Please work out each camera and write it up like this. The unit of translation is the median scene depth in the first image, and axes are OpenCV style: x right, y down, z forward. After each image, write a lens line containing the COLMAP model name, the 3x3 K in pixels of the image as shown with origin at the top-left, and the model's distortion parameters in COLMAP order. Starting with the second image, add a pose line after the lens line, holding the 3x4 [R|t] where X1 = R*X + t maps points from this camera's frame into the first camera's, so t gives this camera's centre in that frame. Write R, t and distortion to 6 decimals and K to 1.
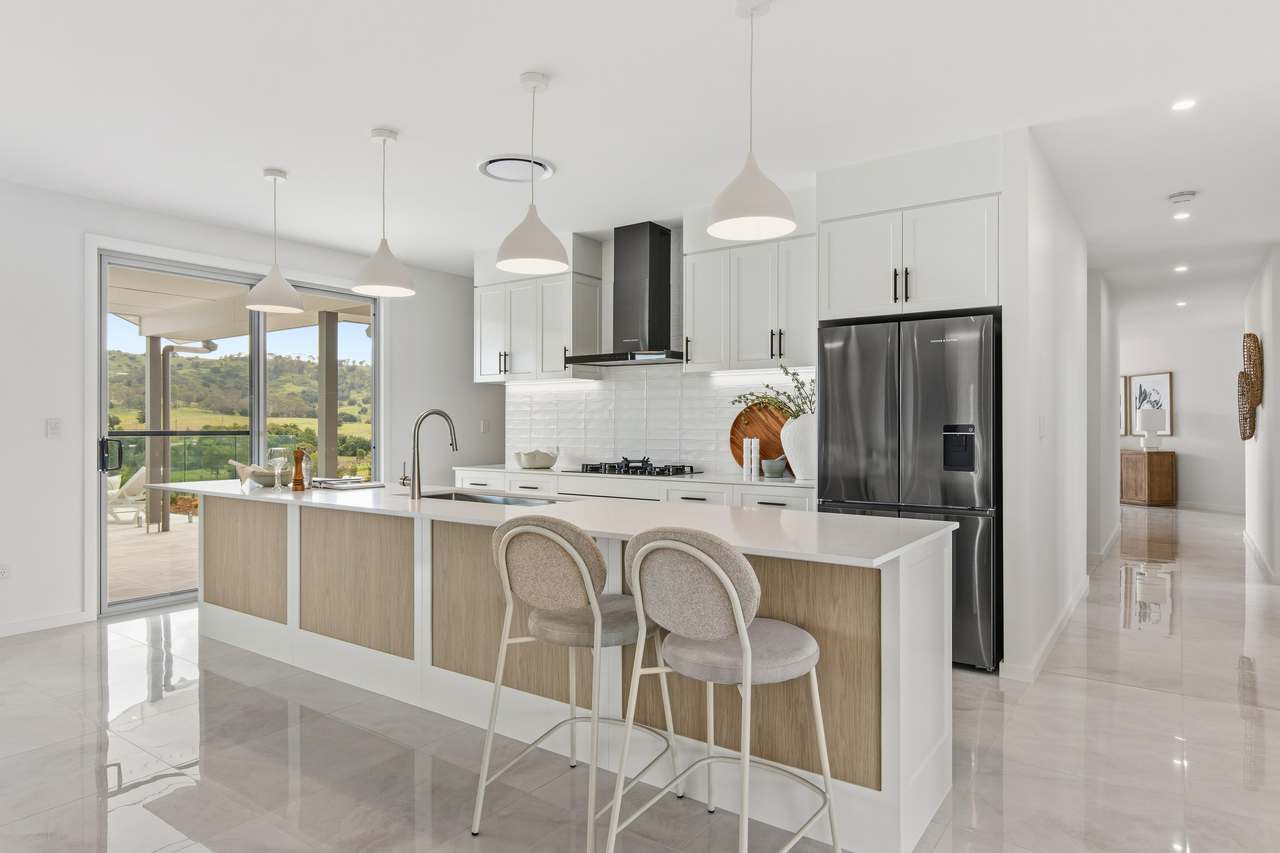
lens RADIAL K [[752.1, 0, 638.0], [0, 752.1, 425.4], [0, 0, 1]] dist [-0.028951, -0.000909]
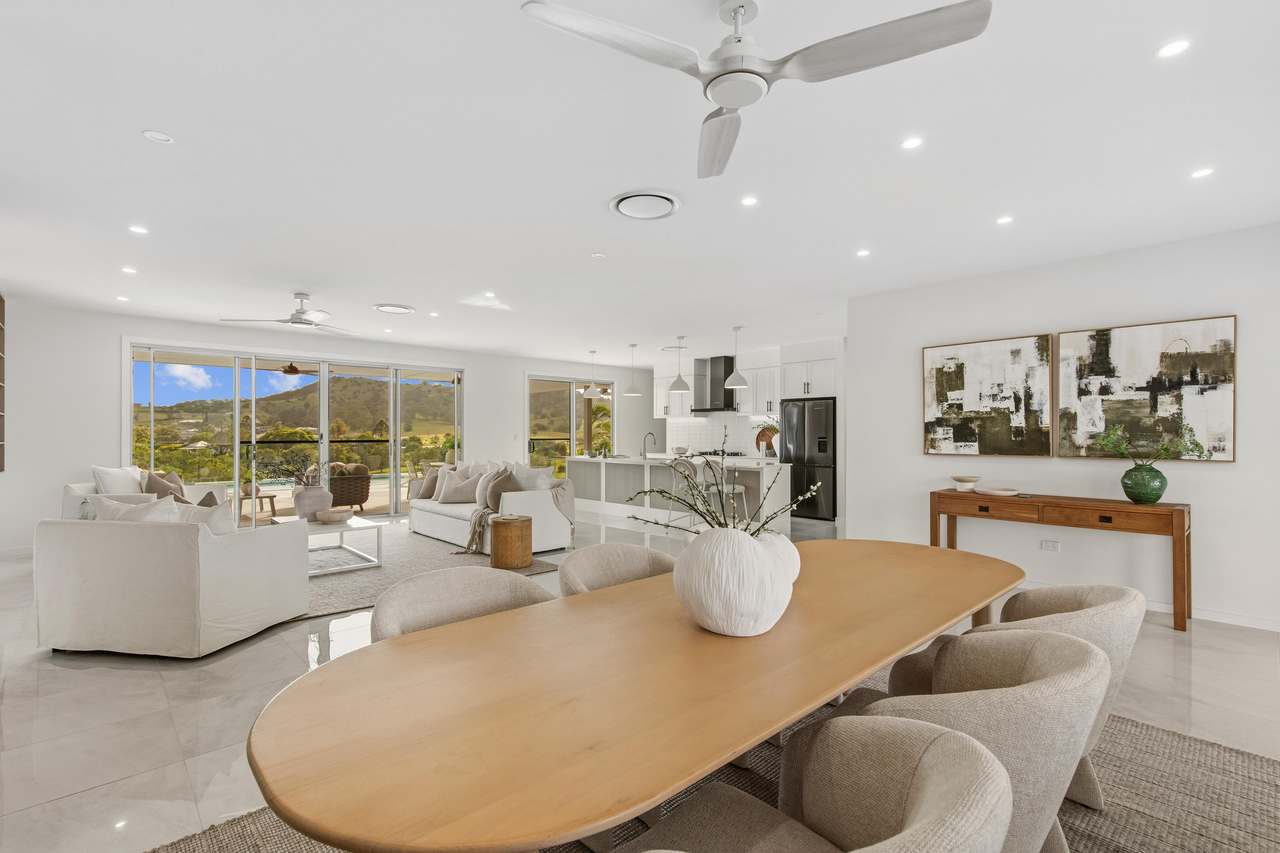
lens RADIAL K [[578.6, 0, 616.6], [0, 578.6, 431.3], [0, 0, 1]] dist [-0.001254, 0.002690]
pose [[0.971641, -0.002535, -0.236448, 0.127329], [0.002083, 0.999995, -0.002163, -0.013829], [0.236452, 0.001609, 0.971642, -1.002041]]
